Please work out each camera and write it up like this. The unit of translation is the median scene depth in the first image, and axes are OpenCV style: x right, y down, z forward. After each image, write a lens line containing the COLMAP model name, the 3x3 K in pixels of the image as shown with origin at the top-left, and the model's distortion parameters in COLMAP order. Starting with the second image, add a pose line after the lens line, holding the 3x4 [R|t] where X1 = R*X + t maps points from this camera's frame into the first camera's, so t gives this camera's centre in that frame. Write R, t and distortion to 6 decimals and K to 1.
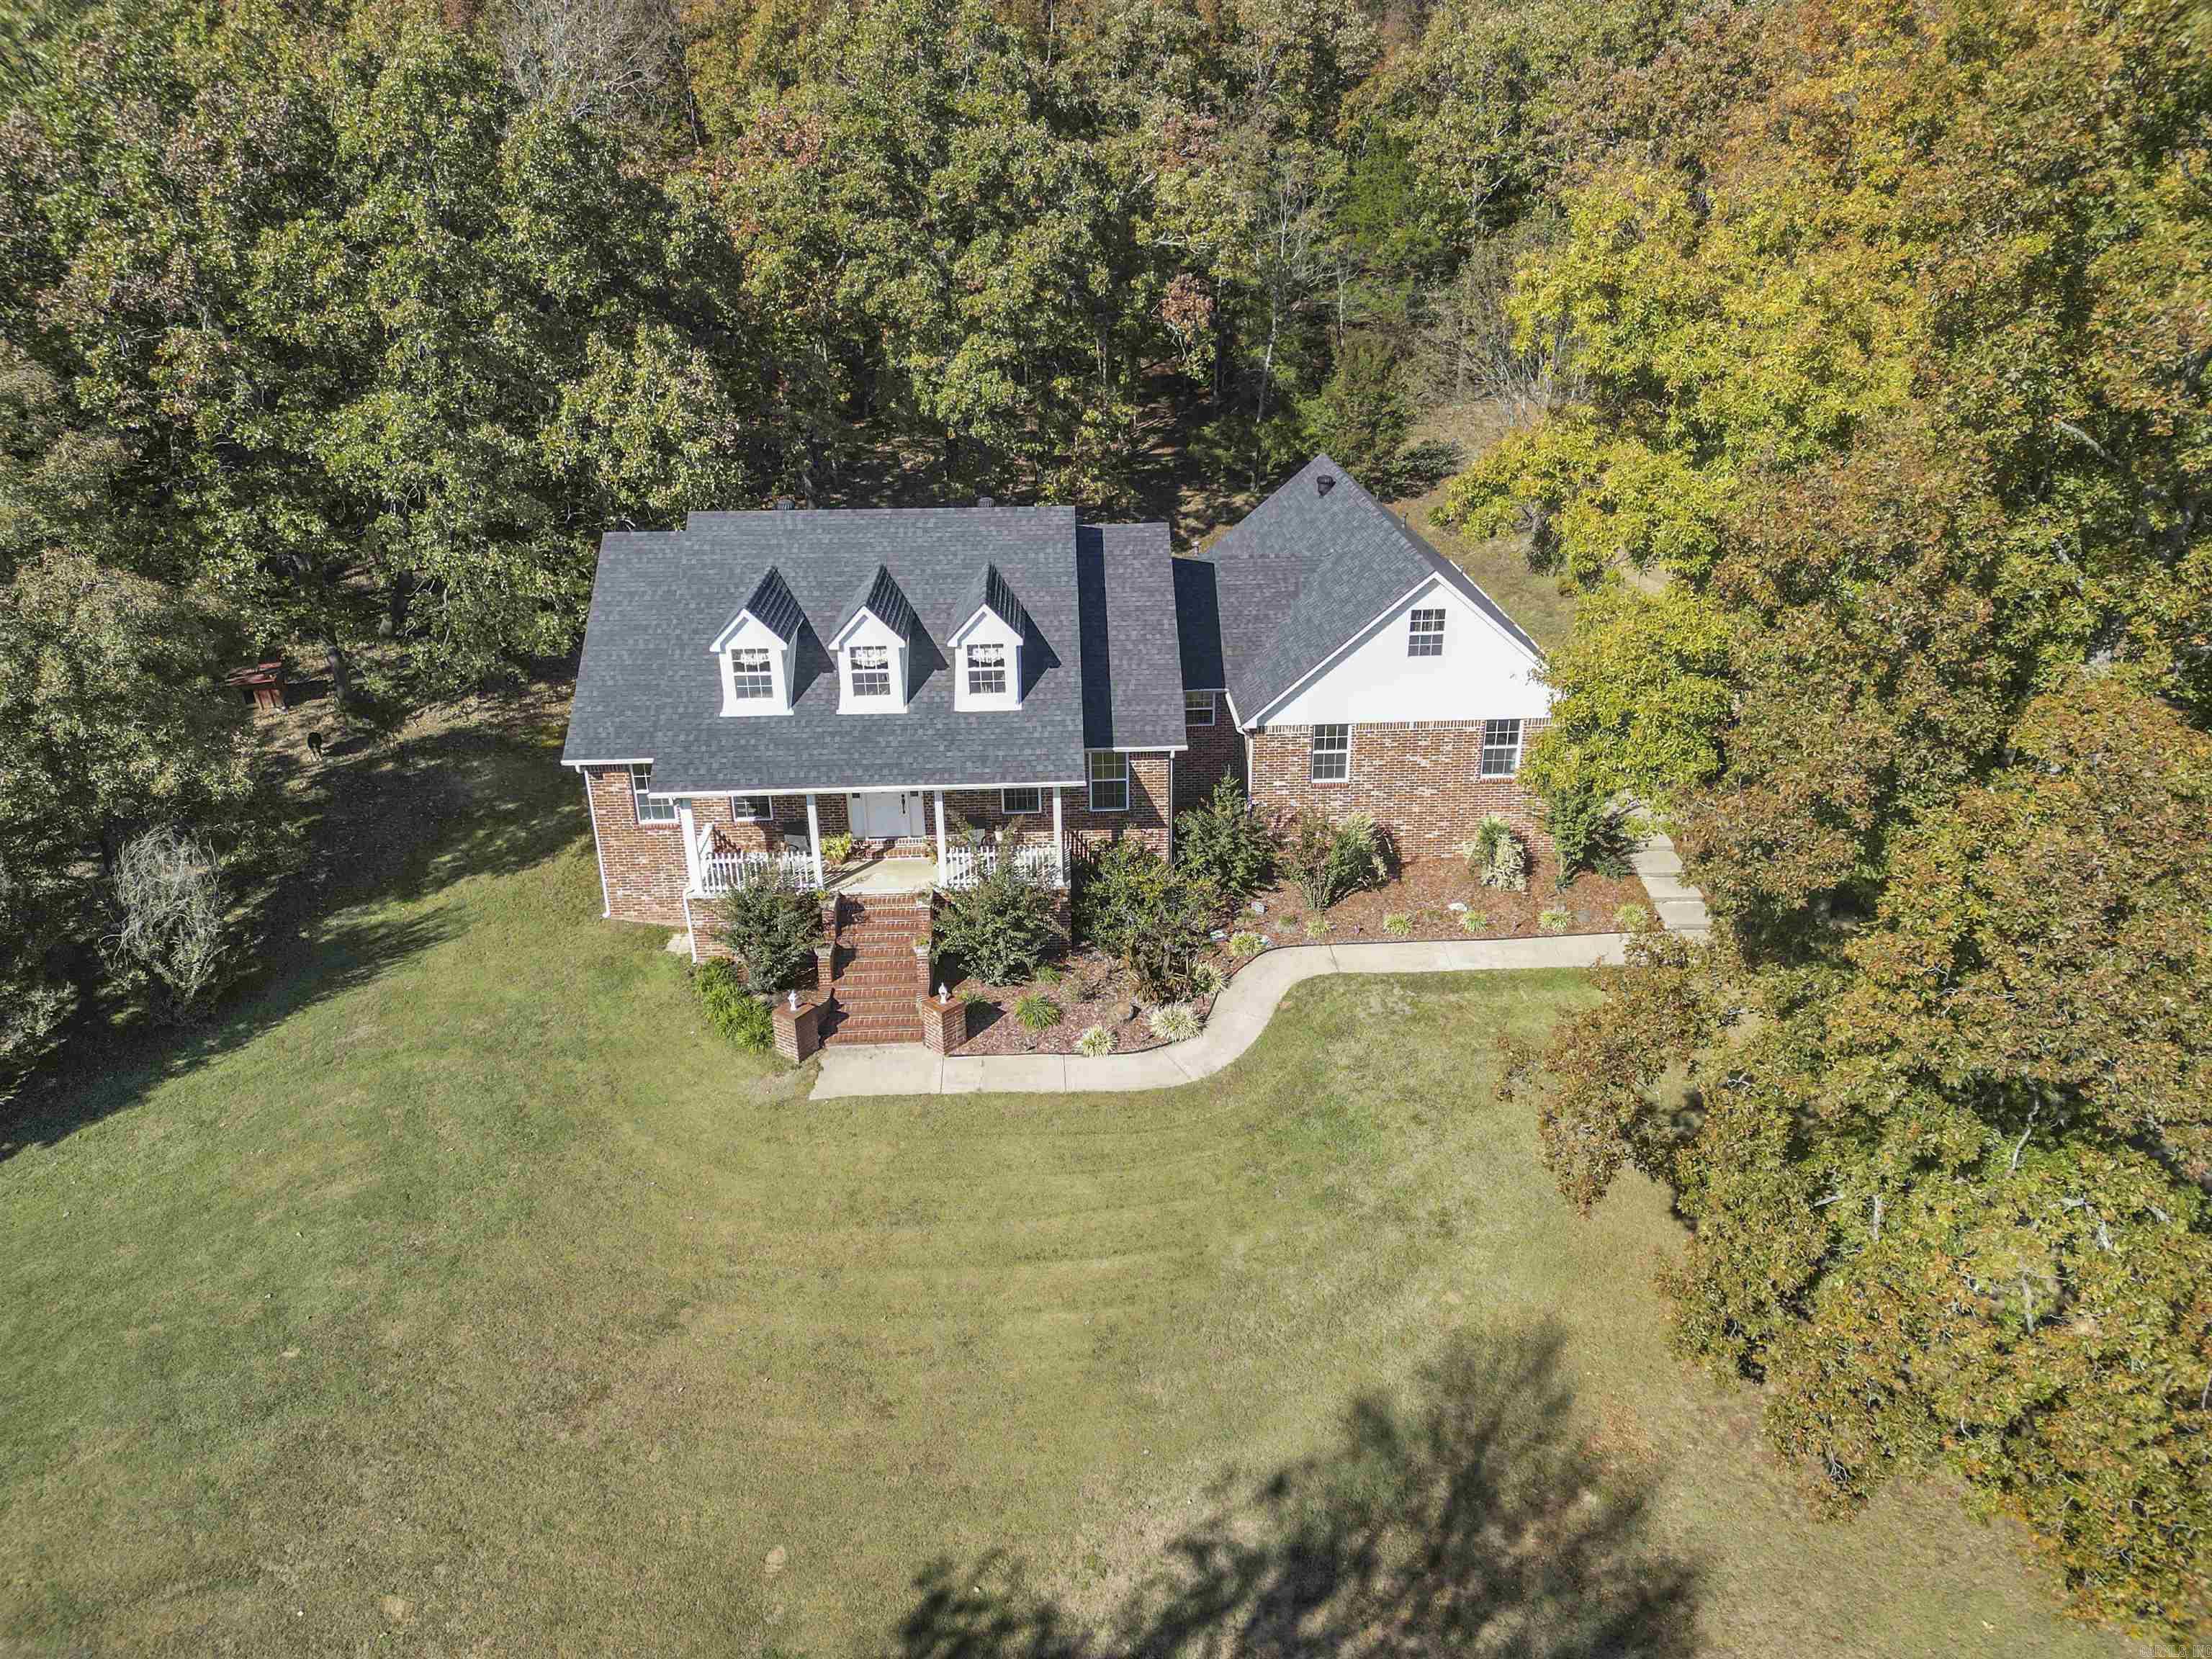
lens RADIAL K [[1541.8, 0, 1097.1], [0, 1541.8, 826.3], [0, 0, 1]] dist [0.077317, -0.084024]
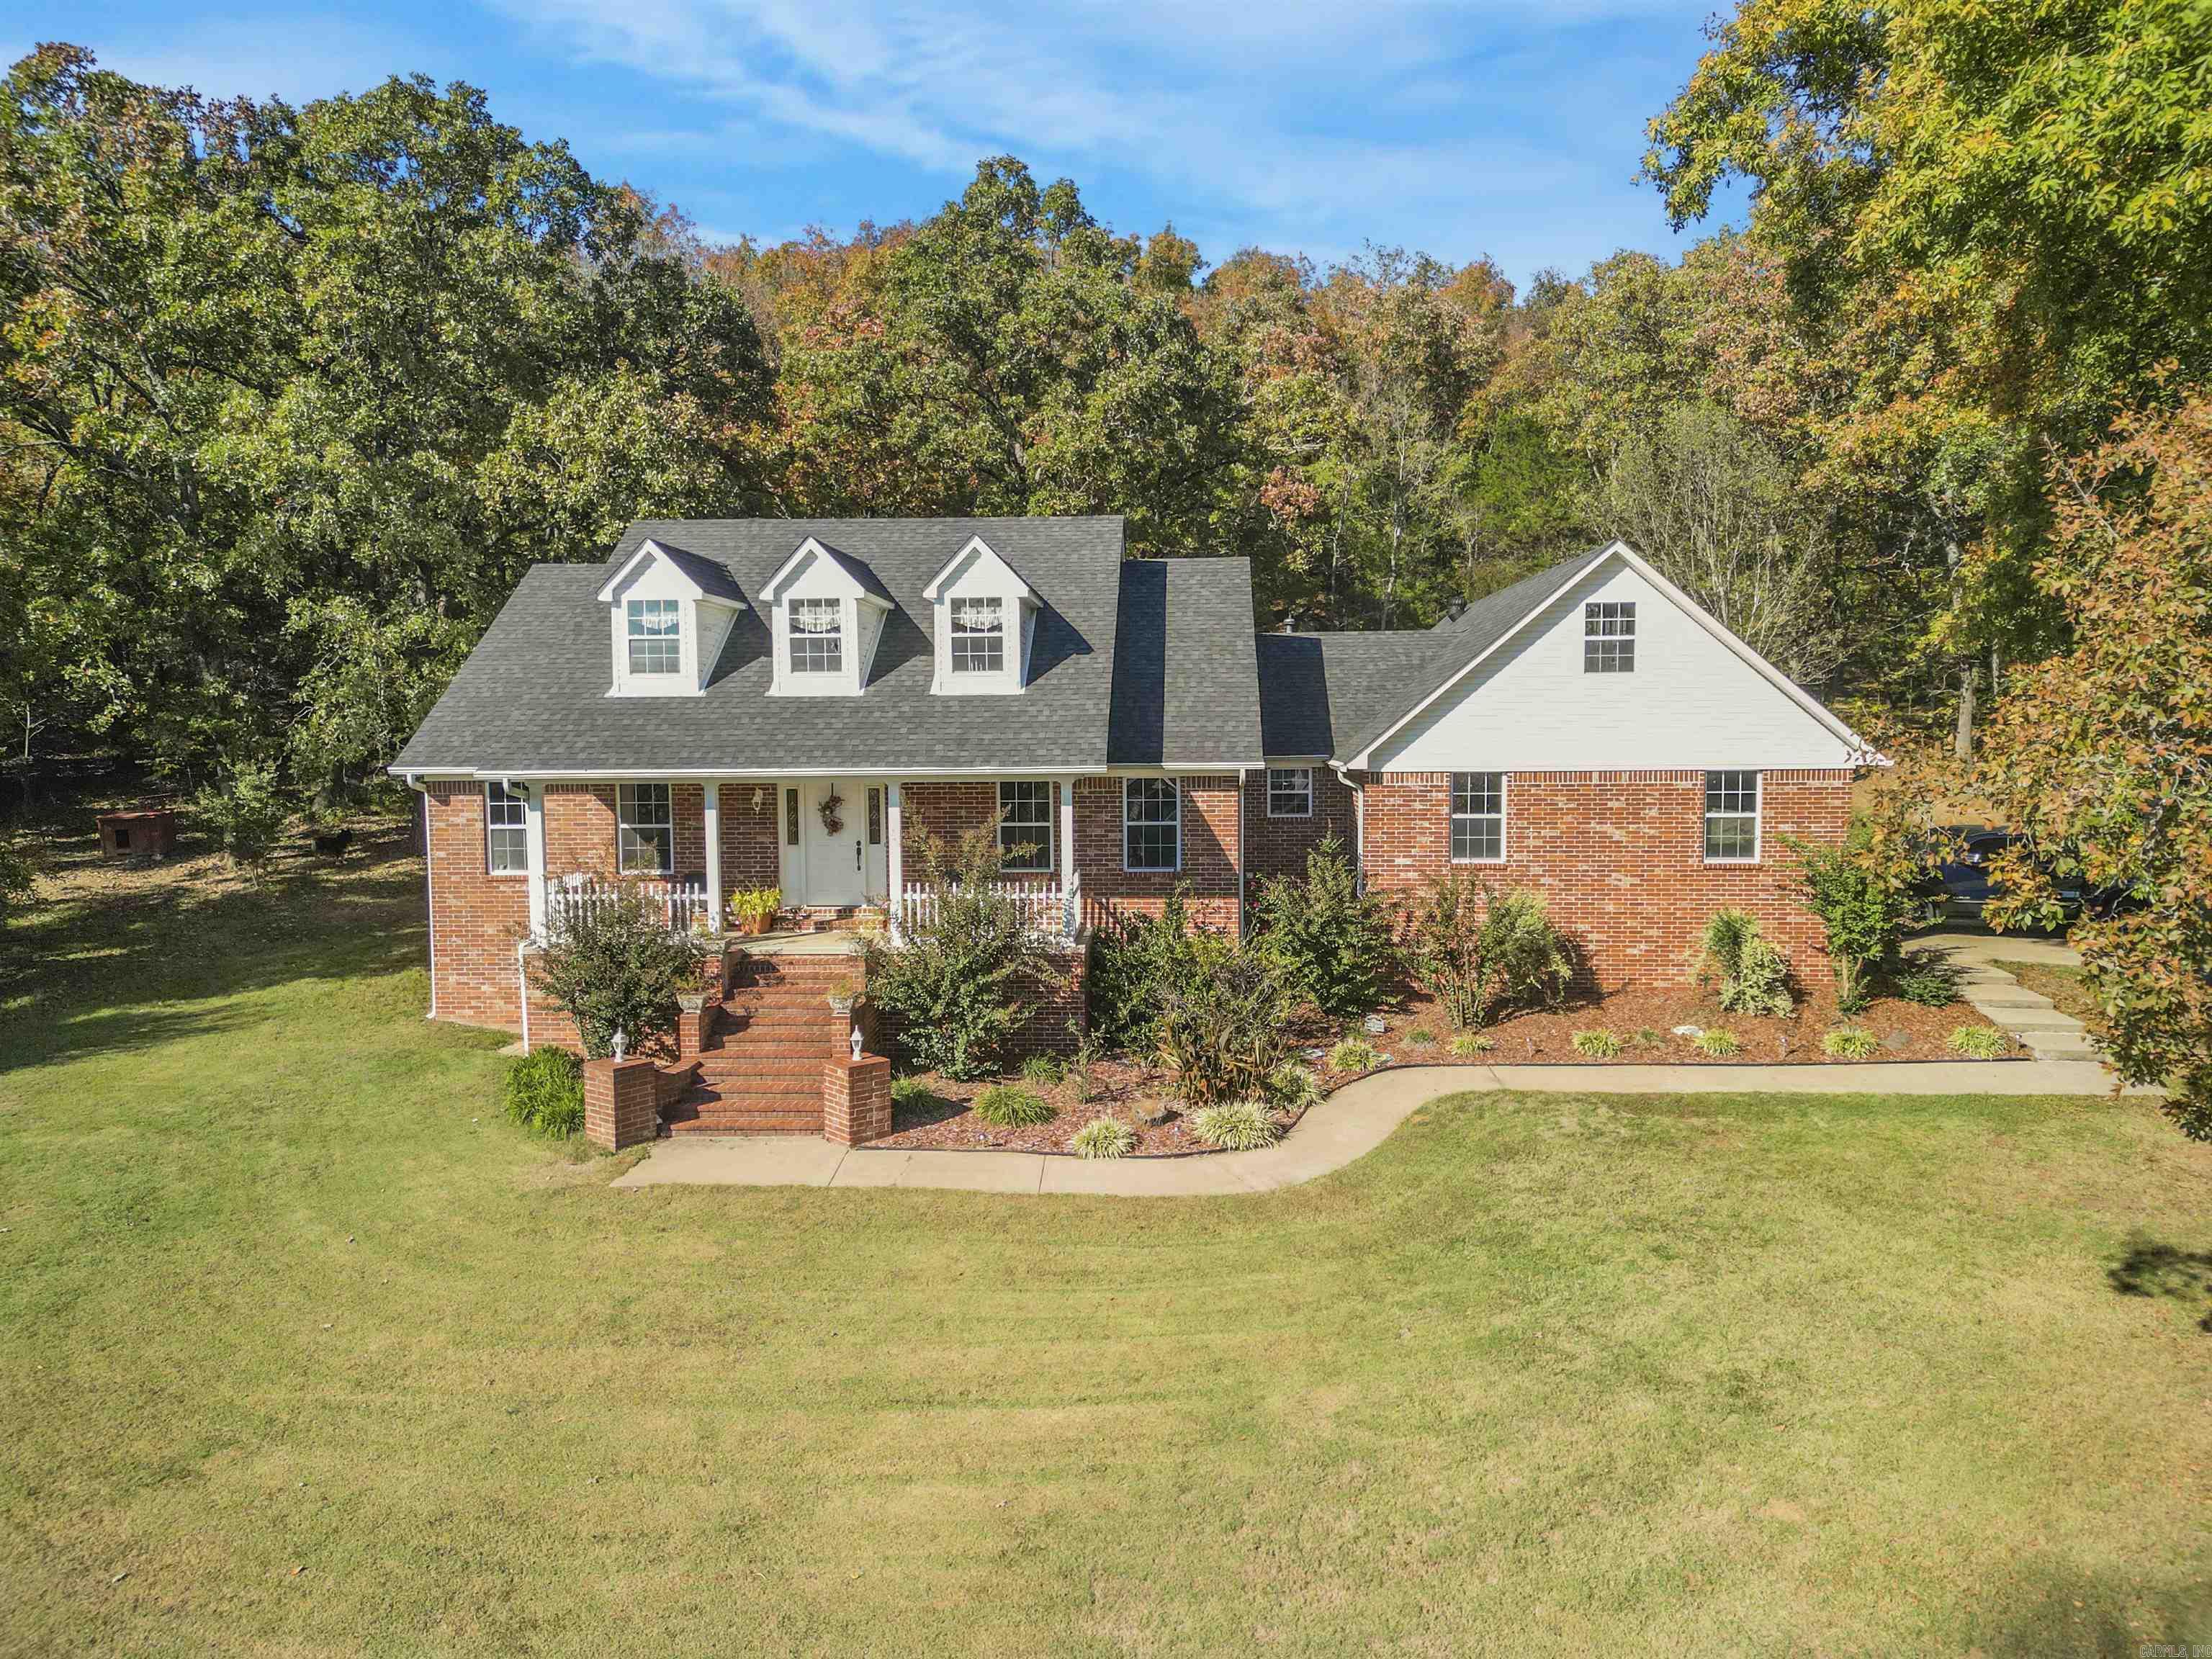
lens RADIAL K [[1541.8, 0, 1097.1], [0, 1541.8, 826.3], [0, 0, 1]] dist [0.077317, -0.084024]
pose [[0.995719, 0.012641, -0.091566, 0.048975], [-0.042553, 0.942081, -0.332676, 0.213177], [0.082057, 0.335148, 0.938585, 0.365145]]
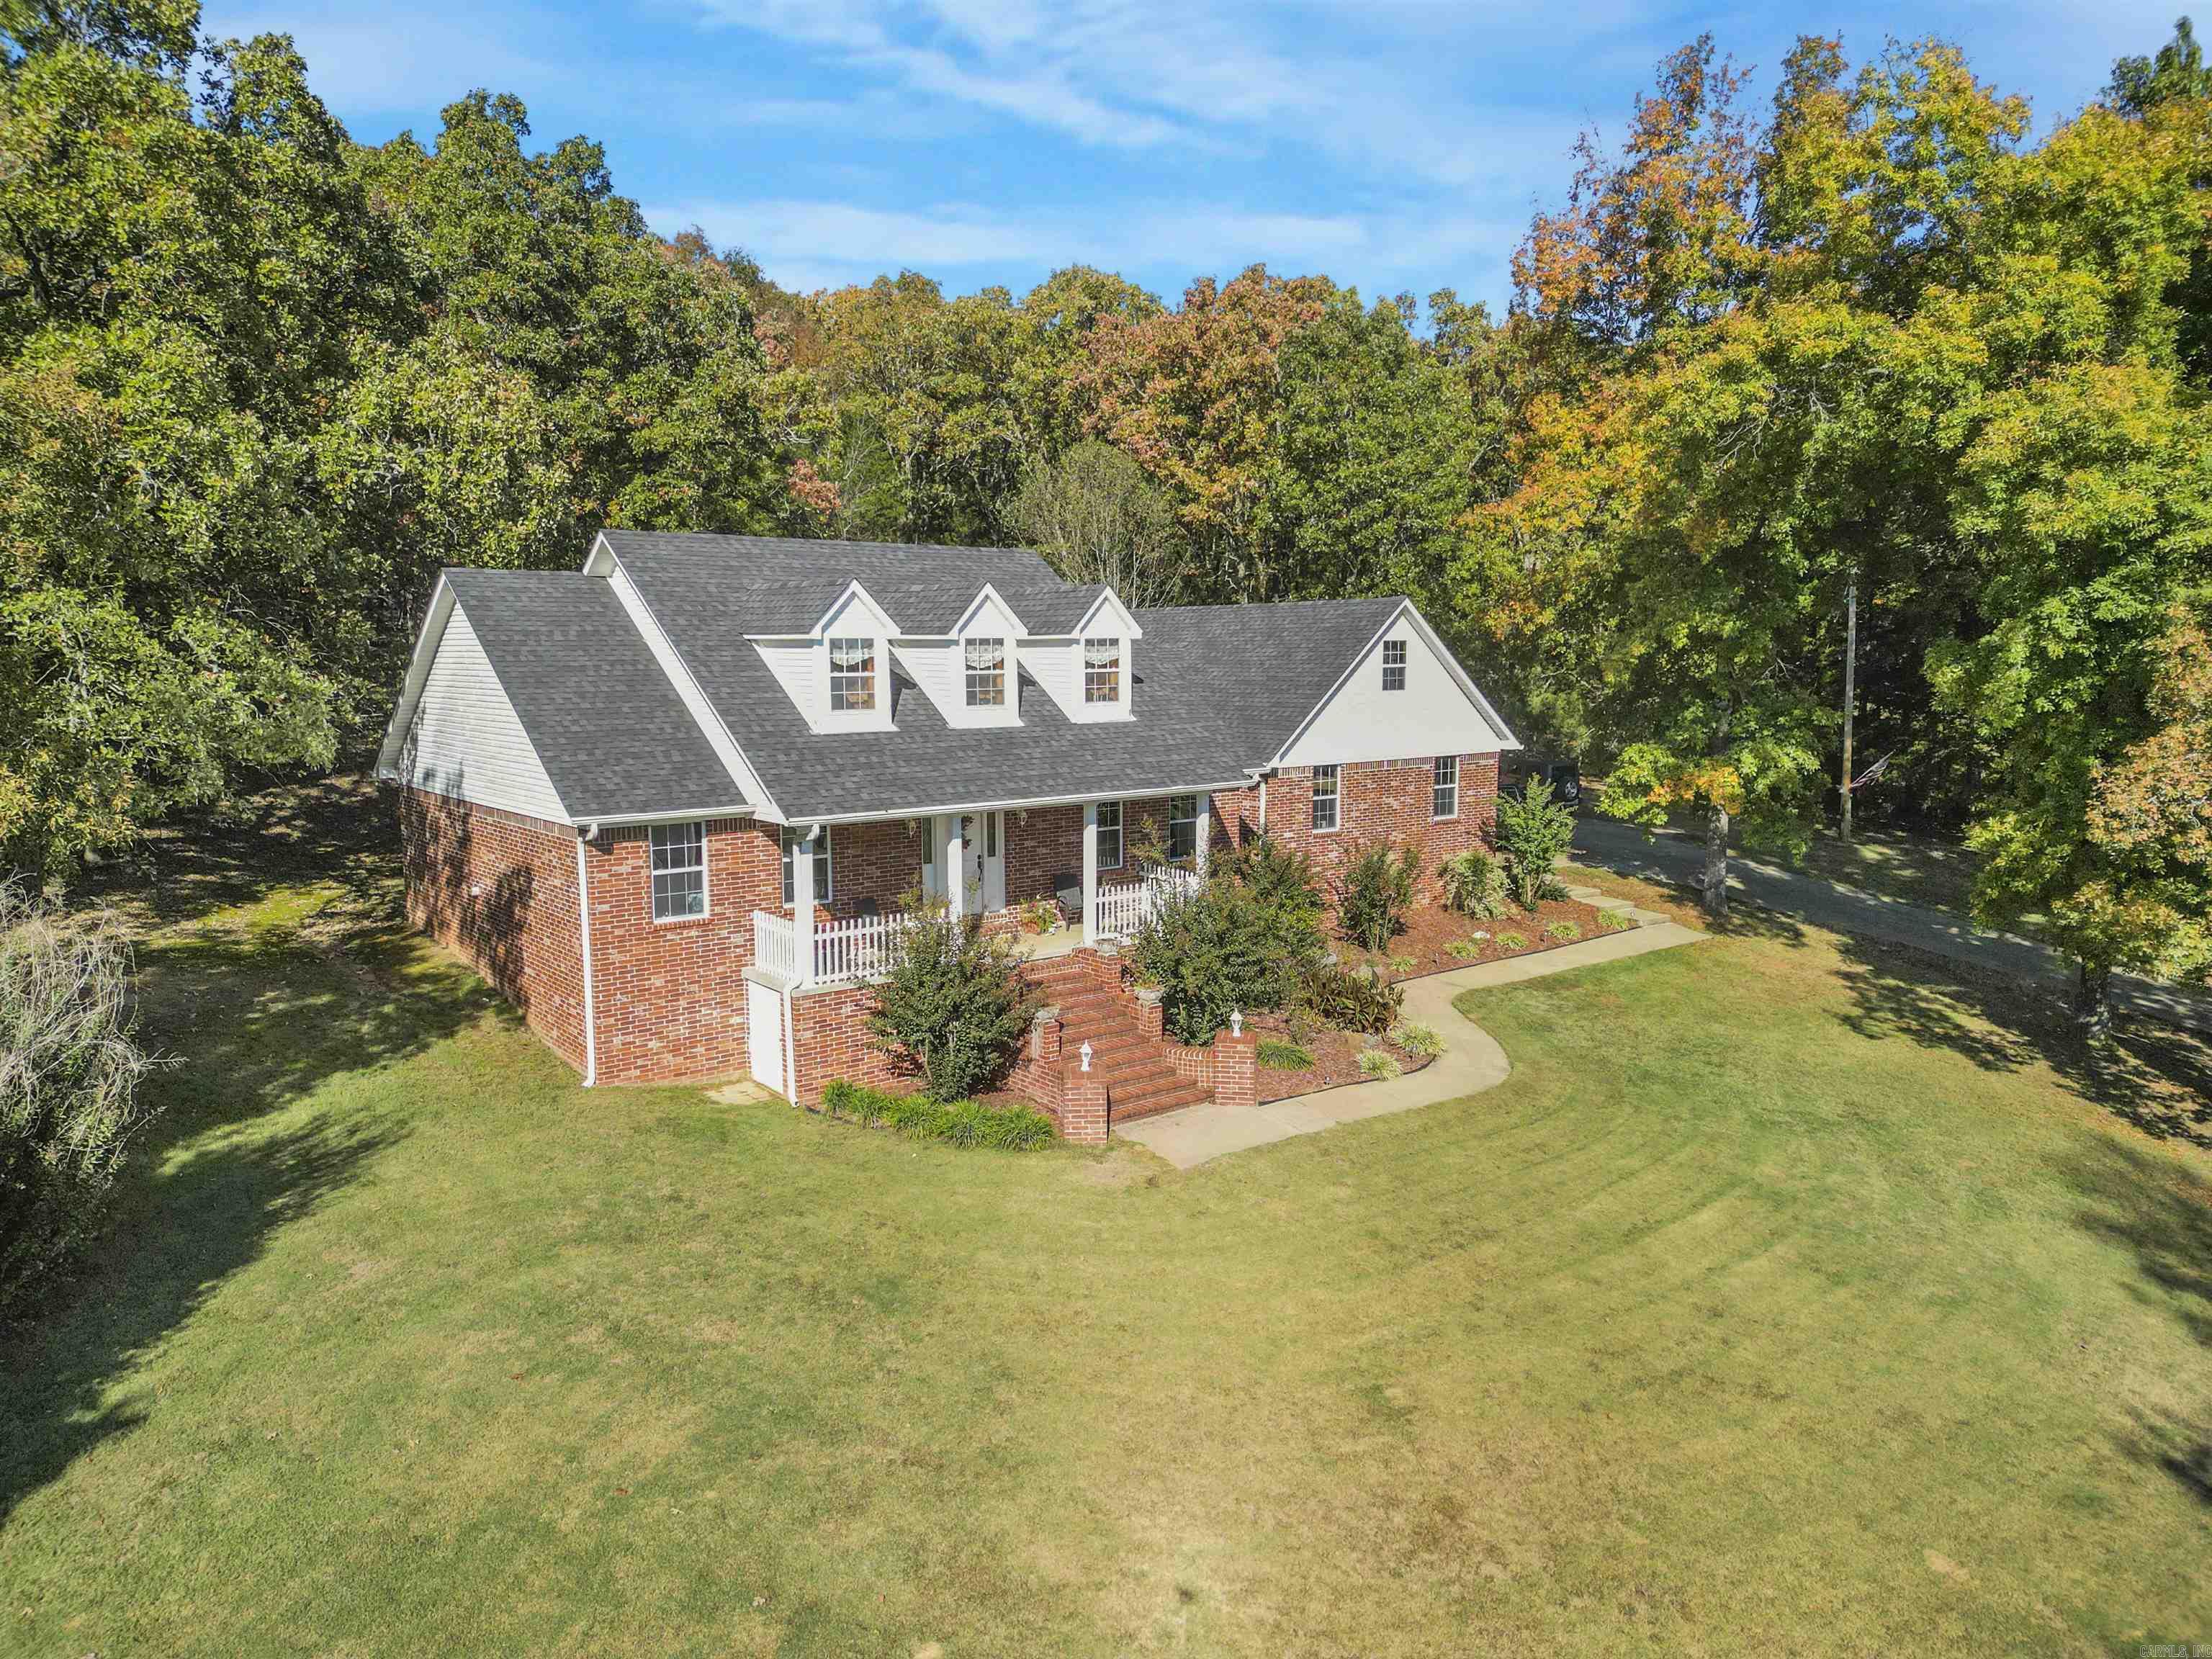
lens RADIAL K [[1541.8, 0, 1097.1], [0, 1541.8, 826.3], [0, 0, 1]] dist [0.077317, -0.084024]
pose [[0.811852, -0.058432, 0.580932, -0.553057], [0.226982, 0.948300, -0.221823, 0.157925], [-0.537937, 0.311949, 0.783142, 0.379801]]
